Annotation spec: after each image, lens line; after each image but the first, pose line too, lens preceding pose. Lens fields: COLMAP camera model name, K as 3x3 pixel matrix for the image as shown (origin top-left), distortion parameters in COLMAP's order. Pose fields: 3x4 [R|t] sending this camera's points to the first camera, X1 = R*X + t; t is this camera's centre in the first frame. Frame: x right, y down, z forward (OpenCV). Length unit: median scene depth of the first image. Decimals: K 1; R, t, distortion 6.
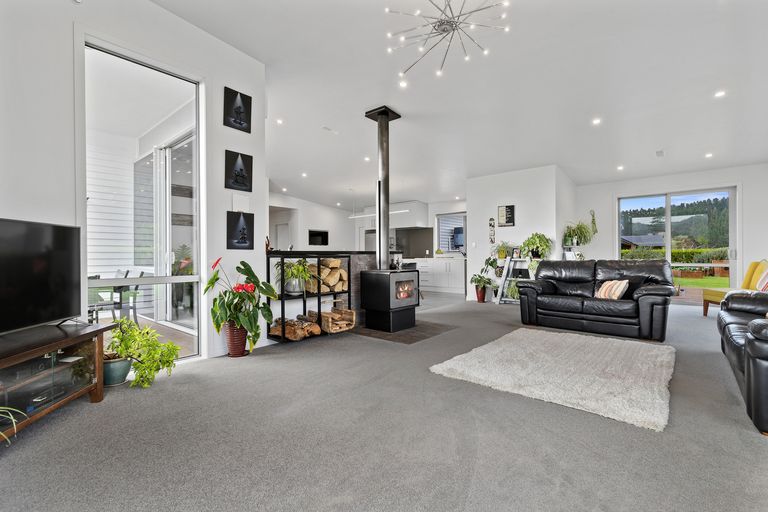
lens RADIAL K [[354.1, 0, 382.6], [0, 354.1, 258.5], [0, 0, 1]] dist [-0.003650, 0.000013]
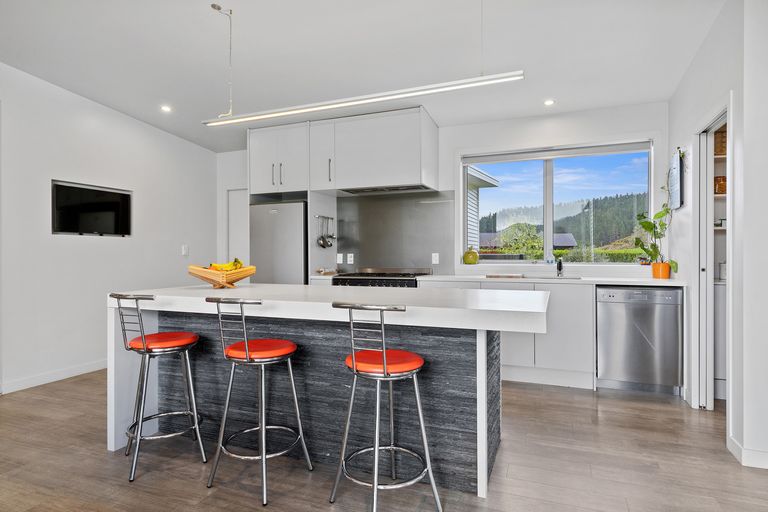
lens RADIAL K [[448.5, 0, 385.4], [0, 448.5, 258.2], [0, 0, 1]] dist [0.002978, 0.000230]
pose [[0.946096, 0.001518, 0.323883, -0.068606], [-0.001303, 0.999999, -0.000881, -0.017528], [-0.323883, 0.000411, 0.946097, 0.556810]]
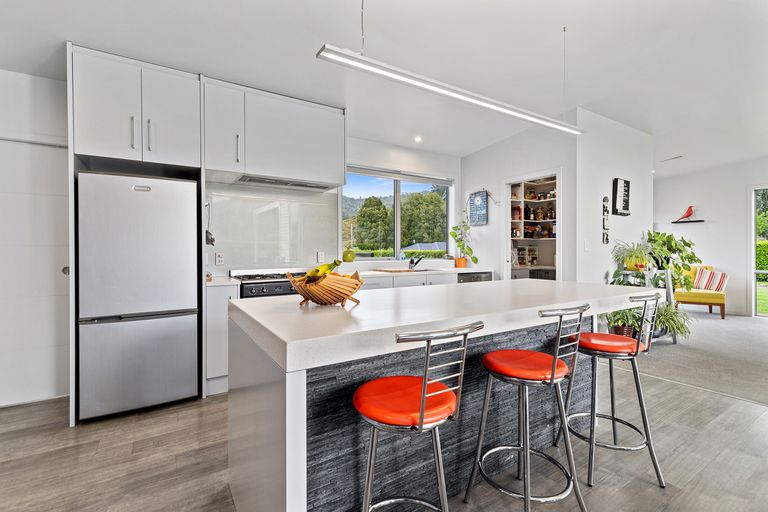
lens RADIAL K [[354.1, 0, 383.9], [0, 354.1, 255.9], [0, 0, 1]] dist [-0.003650, 0.000013]
pose [[0.303581, -0.010061, 0.952753, -0.204784], [-0.002565, 0.999932, 0.011376, -0.022143], [-0.952802, -0.005897, 0.303535, 0.784675]]
